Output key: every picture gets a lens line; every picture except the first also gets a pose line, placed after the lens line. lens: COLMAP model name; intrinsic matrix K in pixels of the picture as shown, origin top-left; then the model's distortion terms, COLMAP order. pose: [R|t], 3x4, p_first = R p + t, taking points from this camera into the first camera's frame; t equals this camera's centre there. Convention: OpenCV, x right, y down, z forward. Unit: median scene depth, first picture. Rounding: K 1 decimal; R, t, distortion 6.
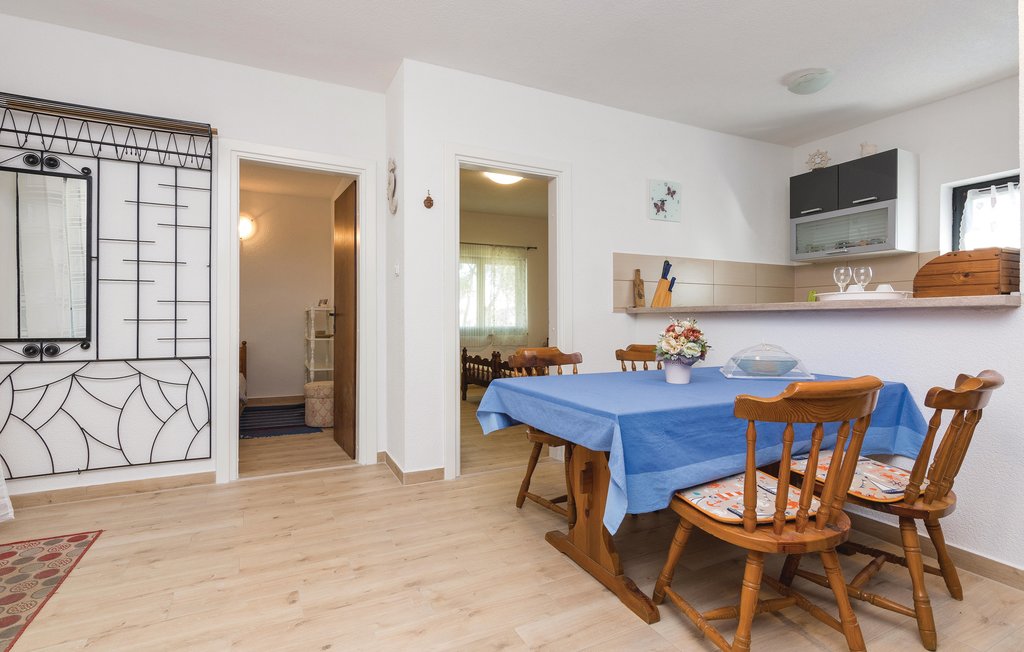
lens RADIAL K [[490.0, 0, 512.0], [0, 490.0, 326.0], [0, 0, 1]] dist [-0.002344, -0.000068]
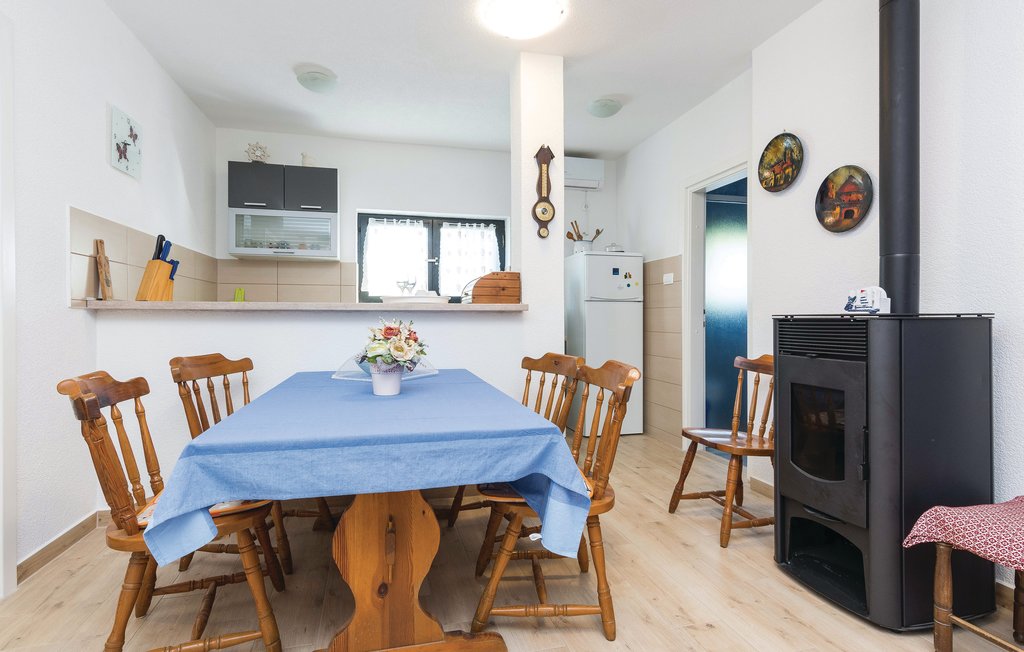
lens RADIAL K [[506.6, 0, 512.0], [0, 506.6, 326.0], [0, 0, 1]] dist [-0.000920, 0.000035]
pose [[0.210956, -0.015168, 0.977378, -0.297305], [0.010479, 0.999857, 0.013255, -0.008015], [-0.977439, 0.007446, 0.211085, 0.367685]]
